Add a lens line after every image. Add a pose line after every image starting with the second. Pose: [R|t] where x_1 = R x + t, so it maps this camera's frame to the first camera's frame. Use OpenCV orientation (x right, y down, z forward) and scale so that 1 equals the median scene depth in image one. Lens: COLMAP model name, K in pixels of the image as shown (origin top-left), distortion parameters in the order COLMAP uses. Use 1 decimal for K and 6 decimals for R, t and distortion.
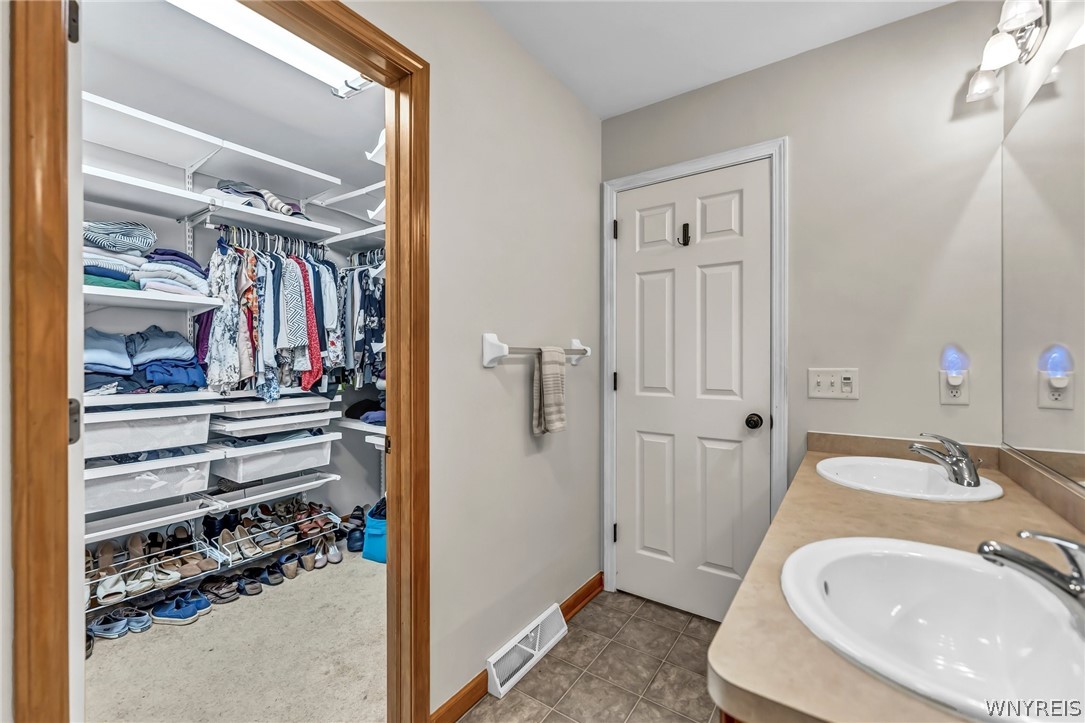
lens RADIAL K [[449.8, 0, 539.1], [0, 449.8, 356.4], [0, 0, 1]] dist [0.000388, 0.000184]
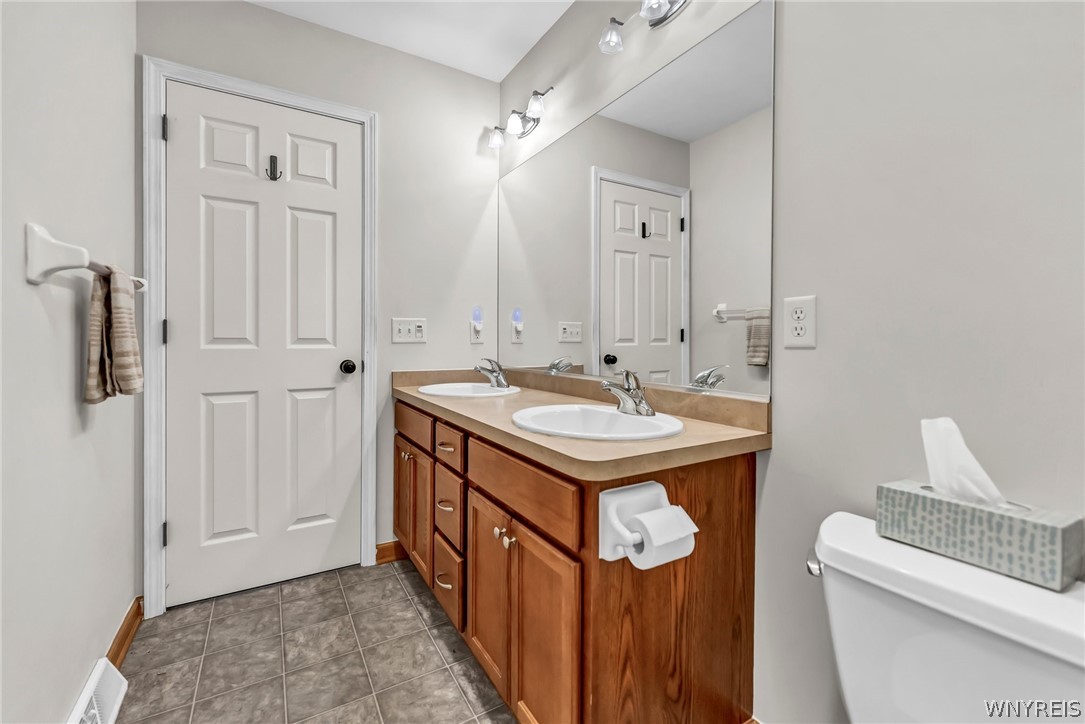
lens RADIAL K [[457.2, 0, 539.8], [0, 457.2, 342.6], [0, 0, 1]] dist [0.001414, 0.000404]
pose [[0.411354, -0.002025, 0.911474, -0.310112], [-0.007881, 0.999952, 0.005778, 0.074572], [-0.911442, -0.009560, 0.411318, 0.139494]]
